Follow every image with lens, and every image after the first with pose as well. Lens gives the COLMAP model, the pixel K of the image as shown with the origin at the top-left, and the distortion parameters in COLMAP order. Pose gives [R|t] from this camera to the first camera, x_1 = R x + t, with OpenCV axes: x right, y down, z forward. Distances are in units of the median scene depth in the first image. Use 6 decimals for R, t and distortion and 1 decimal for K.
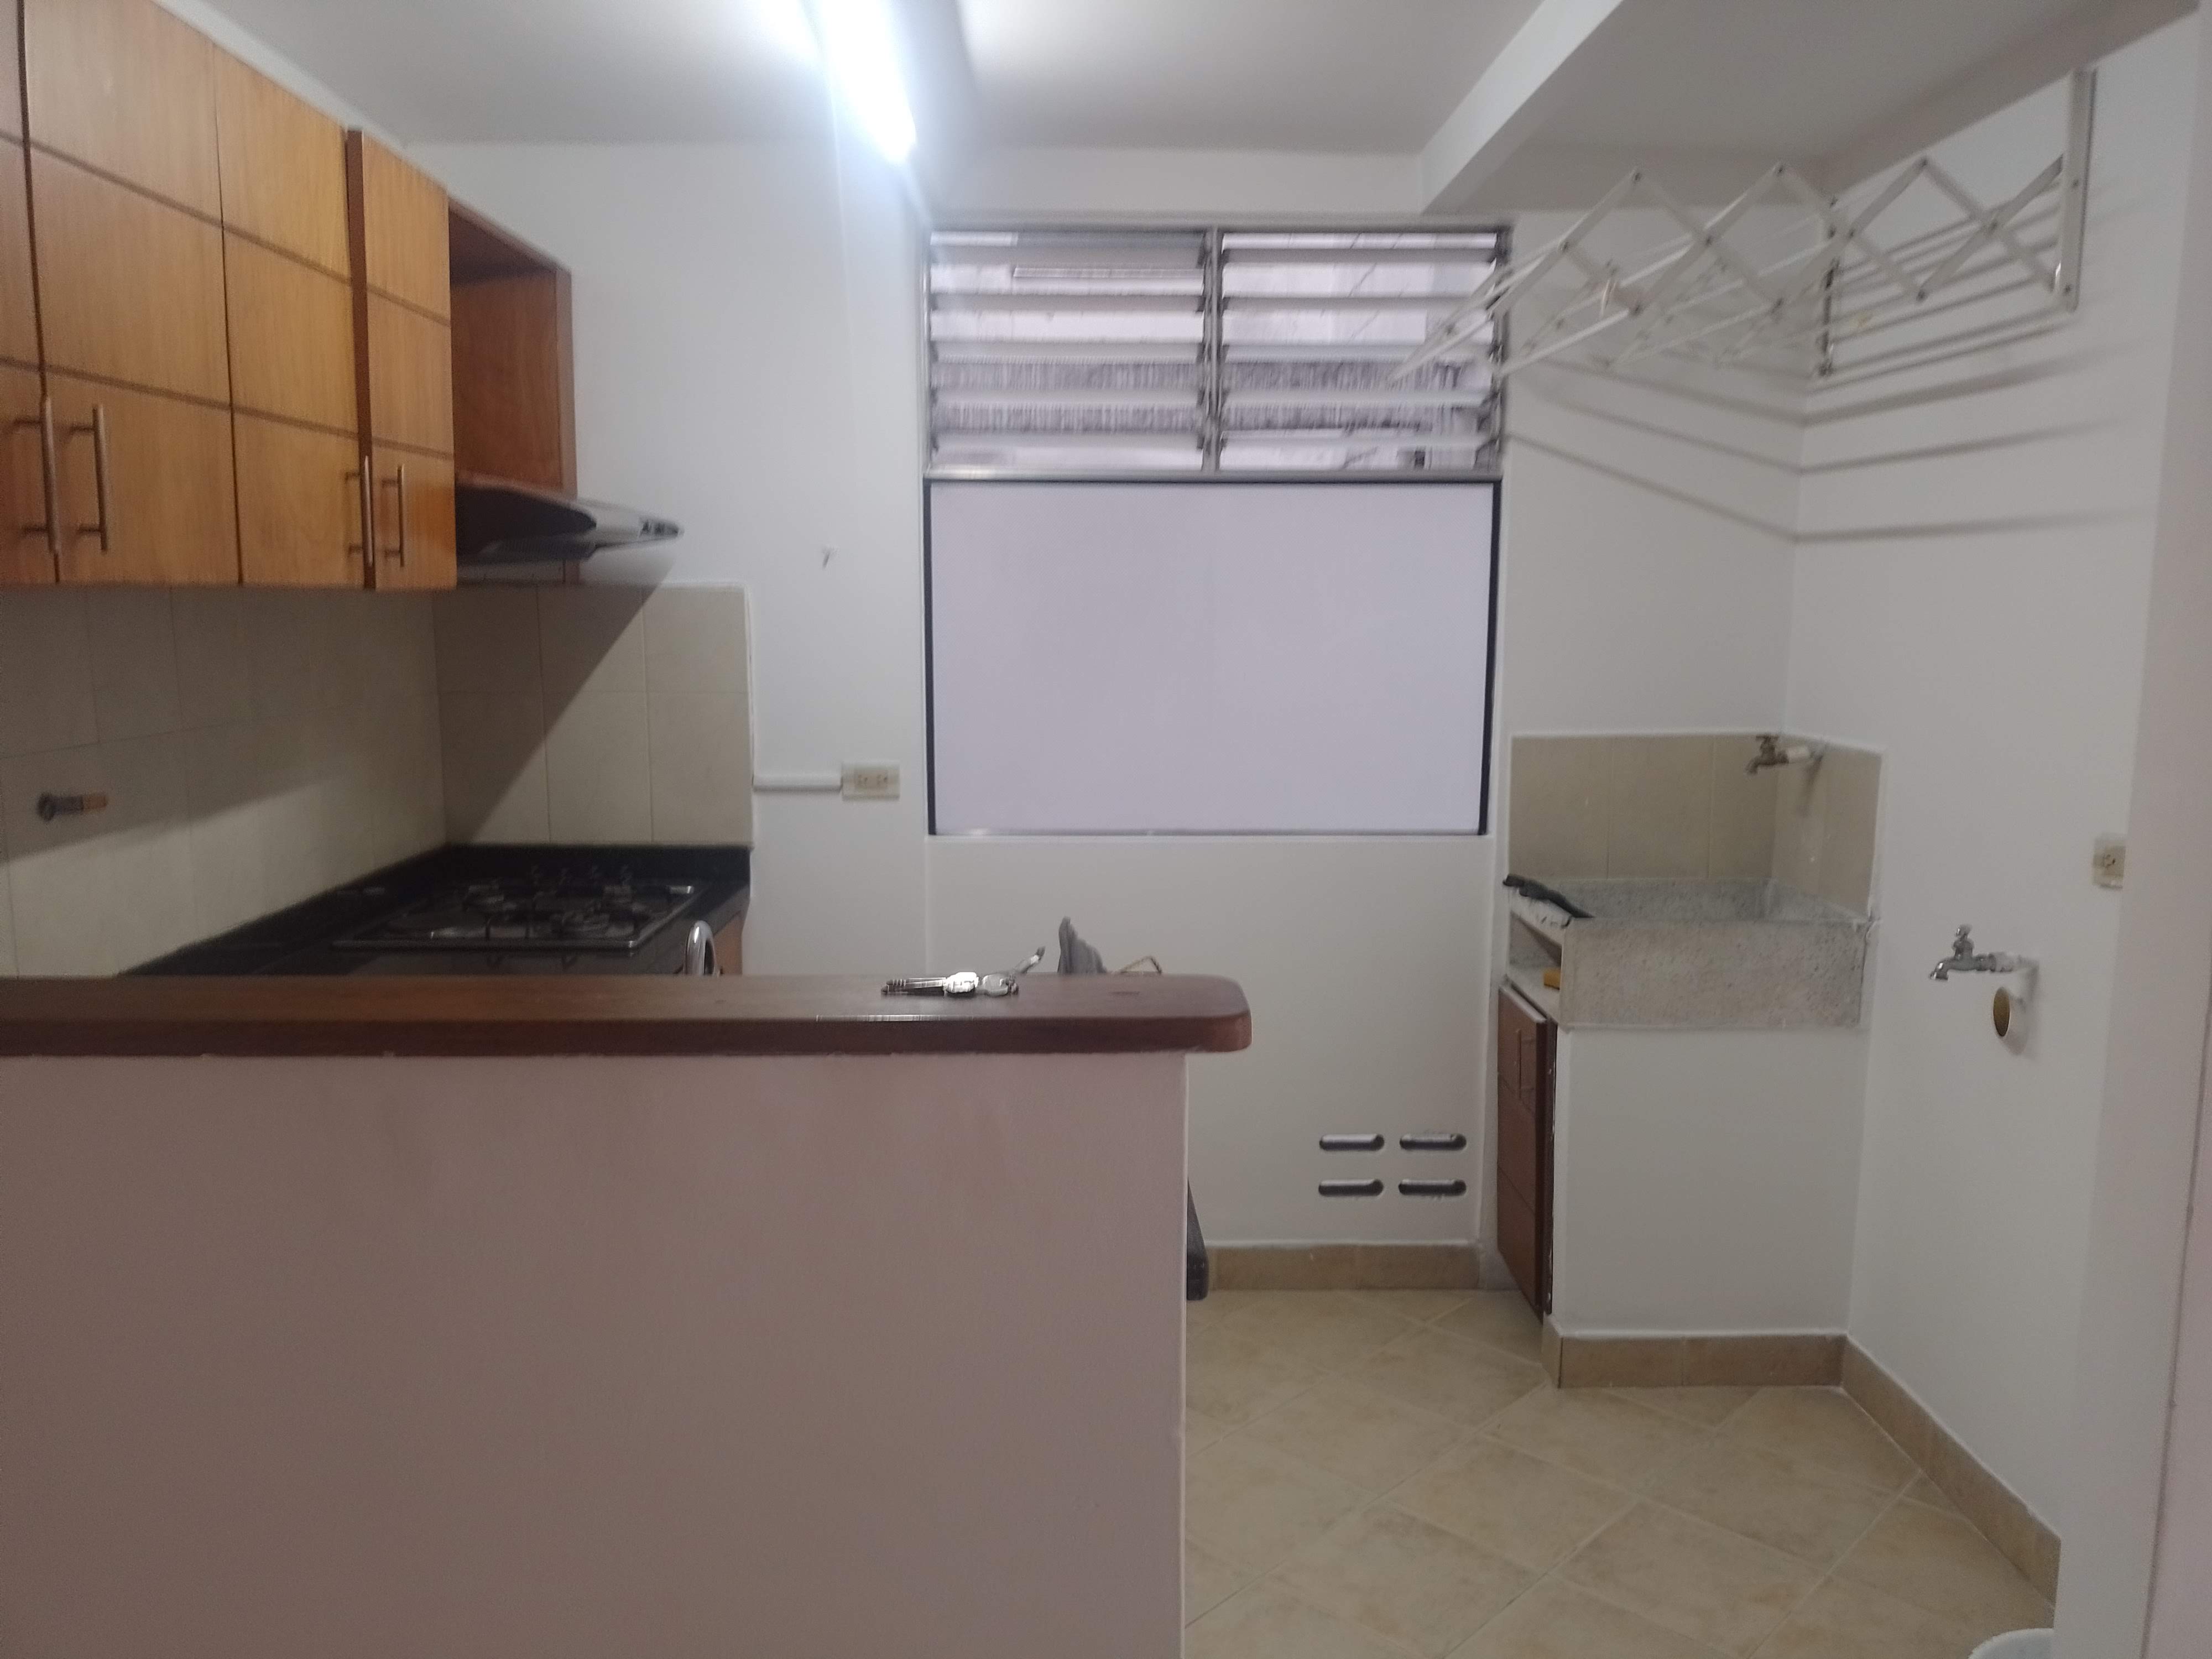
lens RADIAL K [[1637.6, 0, 1104.3], [0, 1637.6, 836.2], [0, 0, 1]] dist [0.088651, -0.121522]
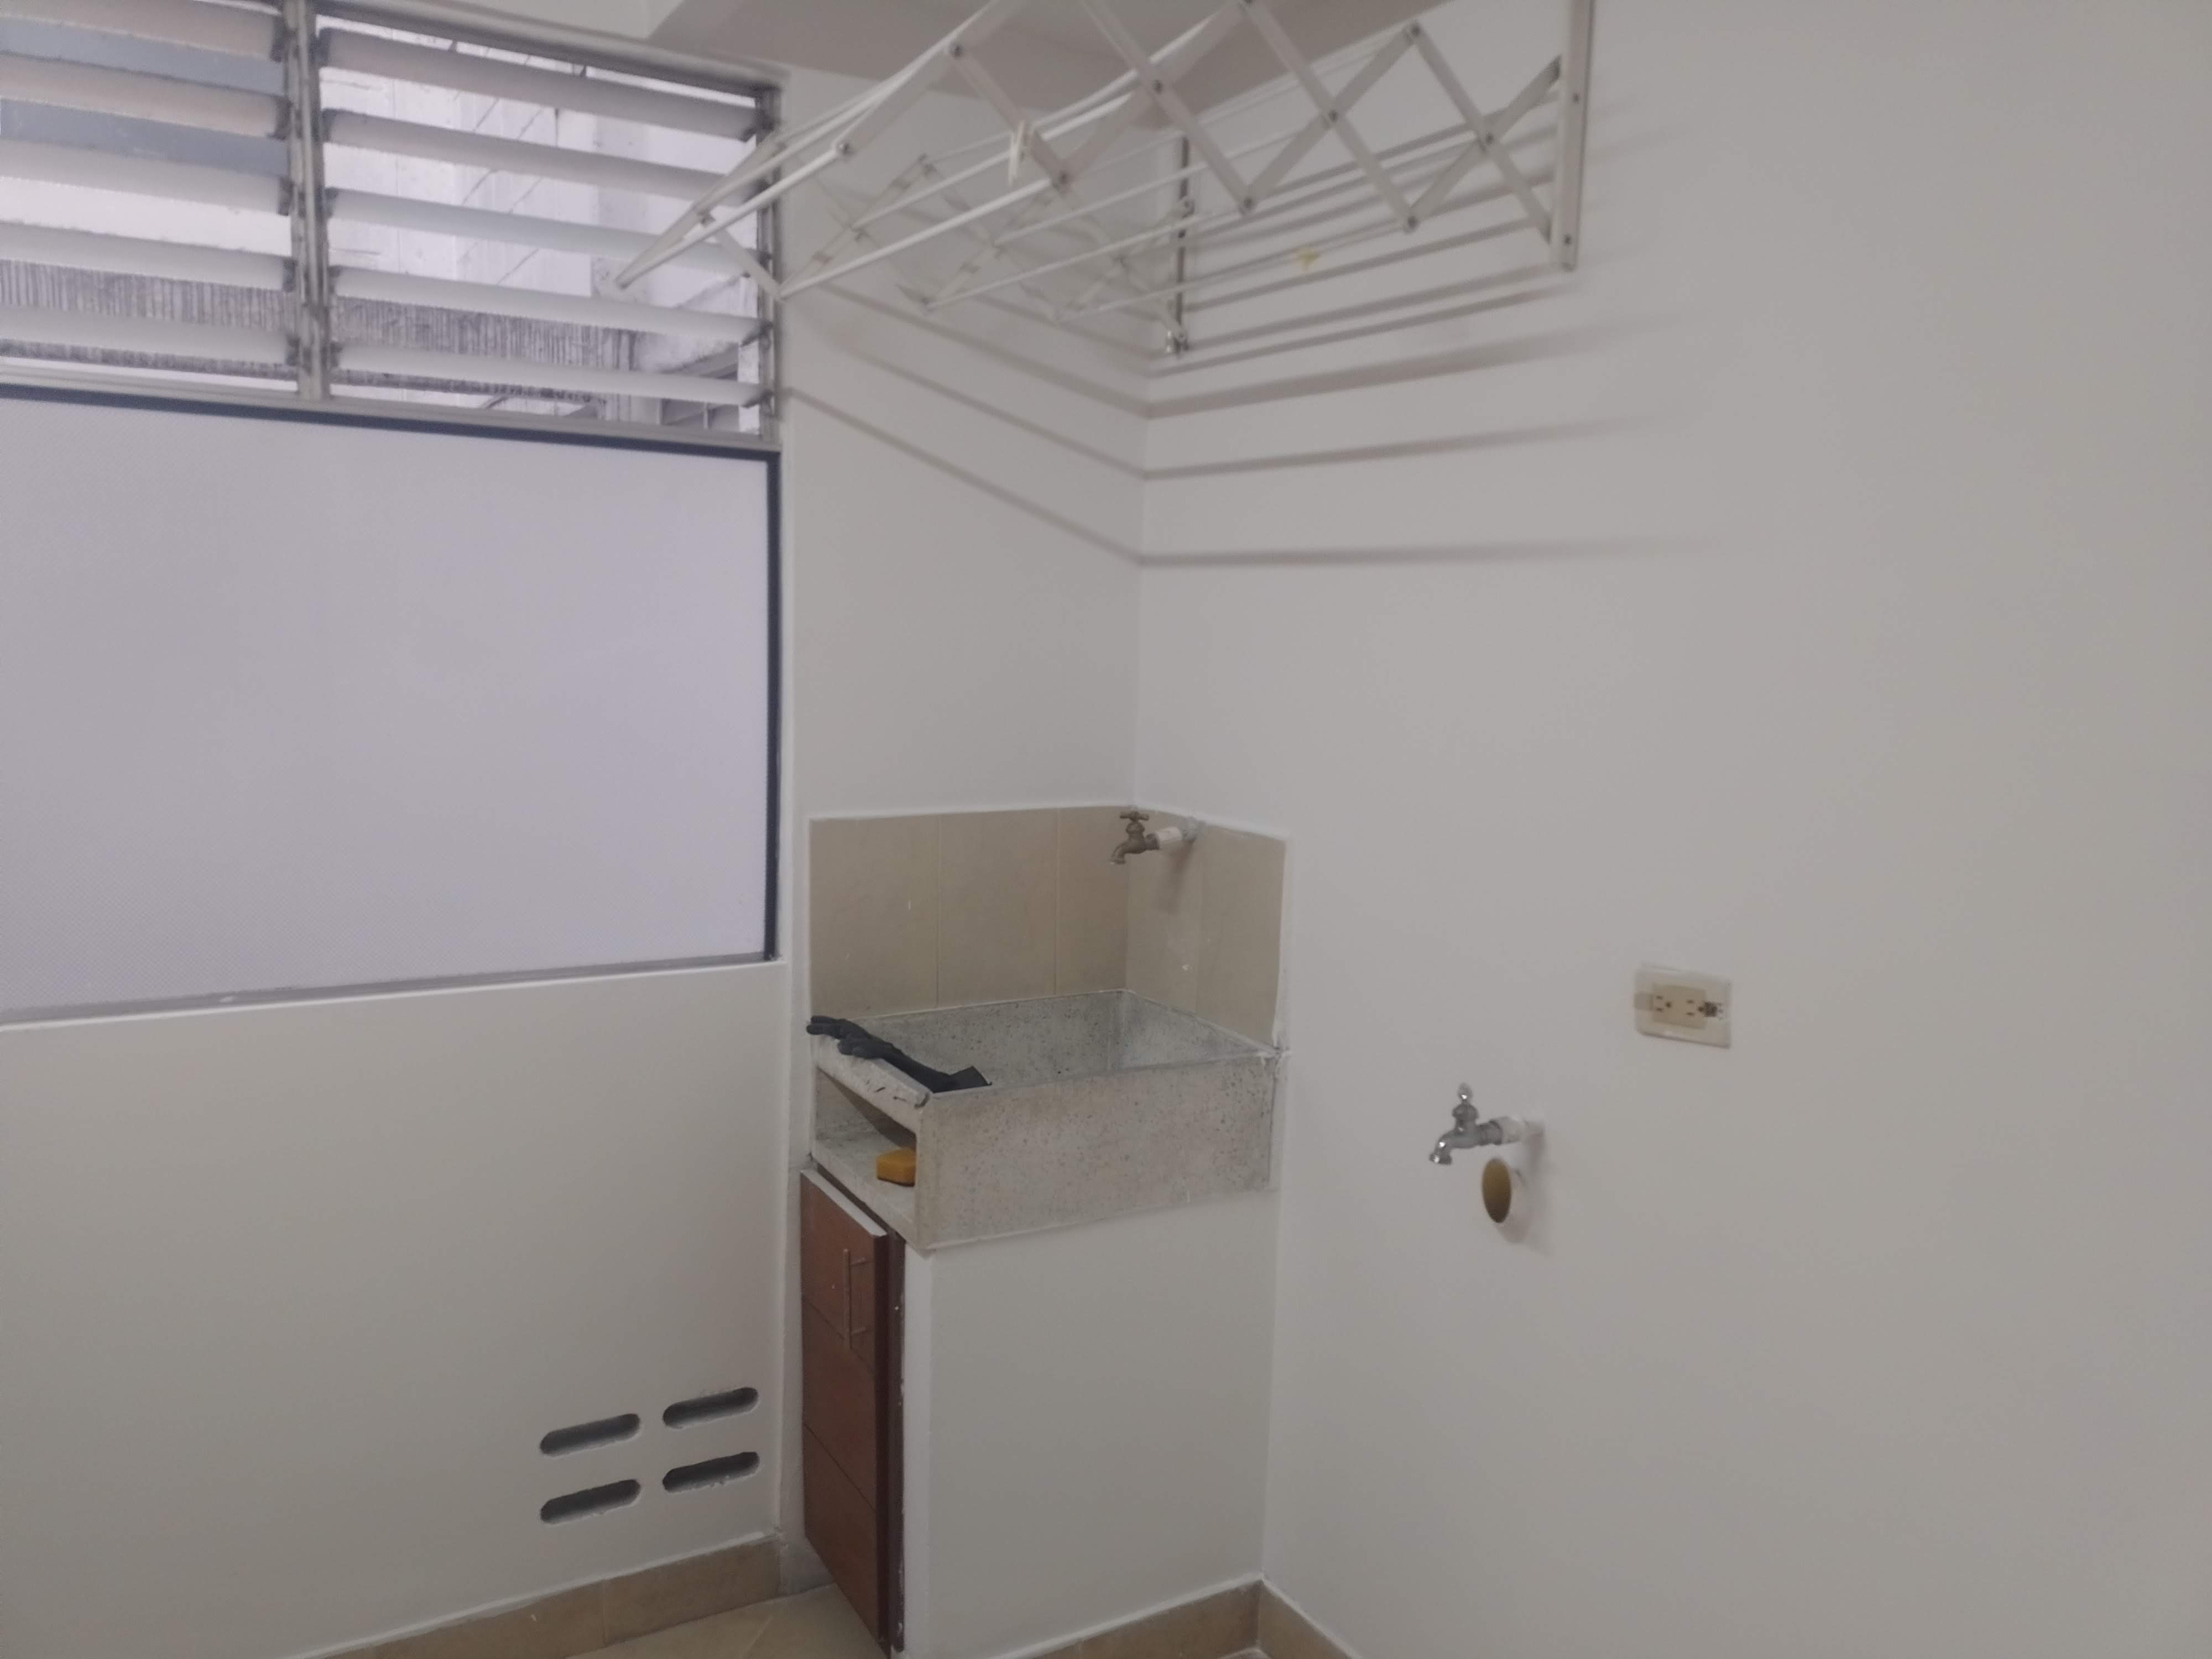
lens RADIAL K [[1637.6, 0, 1104.3], [0, 1637.6, 836.2], [0, 0, 1]] dist [0.088651, -0.121522]
pose [[0.873222, -0.038795, 0.485776, 0.016335], [0.041949, 0.999110, 0.004384, -0.054222], [-0.485514, 0.016550, 0.874072, 0.340570]]
